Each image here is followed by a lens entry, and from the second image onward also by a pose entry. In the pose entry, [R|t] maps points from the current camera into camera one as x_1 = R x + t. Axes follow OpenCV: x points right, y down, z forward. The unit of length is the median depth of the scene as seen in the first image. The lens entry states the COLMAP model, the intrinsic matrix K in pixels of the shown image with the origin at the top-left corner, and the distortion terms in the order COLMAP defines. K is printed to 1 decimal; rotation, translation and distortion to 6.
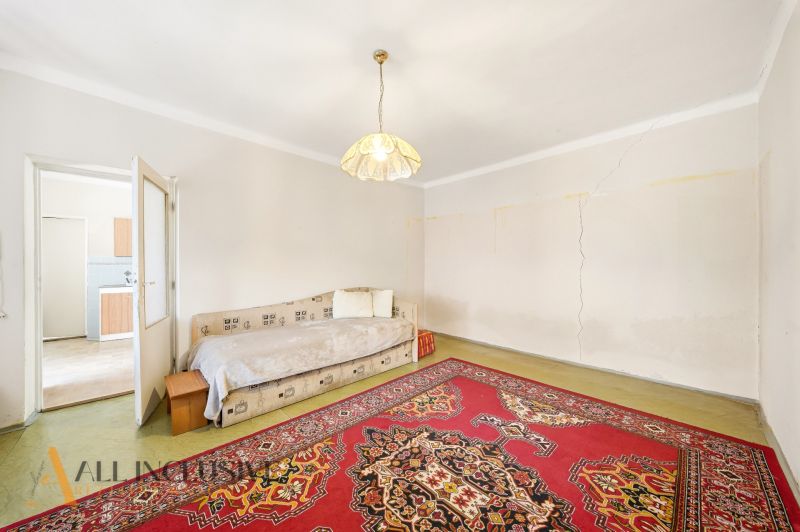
lens RADIAL K [[289.3, 0, 397.8], [0, 289.3, 267.5], [0, 0, 1]] dist [-0.002985, -0.000894]
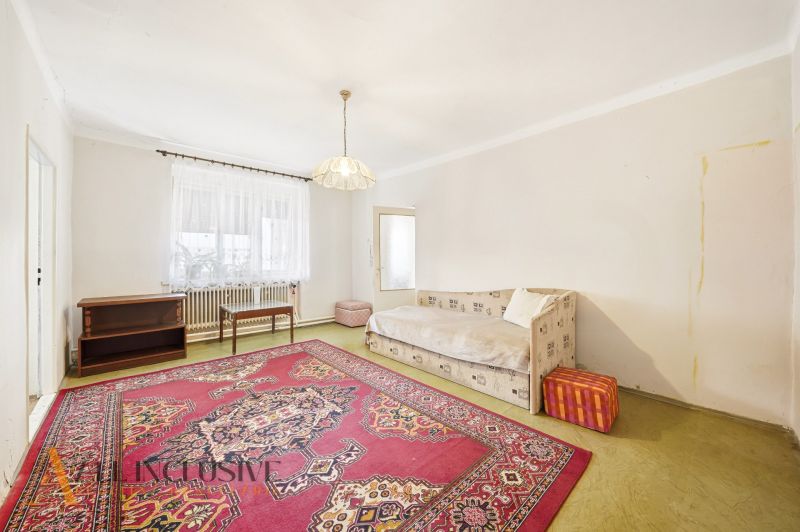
lens RADIAL K [[289.3, 0, 393.7], [0, 289.3, 252.2], [0, 0, 1]] dist [-0.002985, -0.000894]
pose [[-0.015563, -0.018410, -0.999709, 1.197379], [-0.012371, 0.999758, -0.018218, -0.014672], [0.999802, 0.012083, -0.015787, 1.200836]]
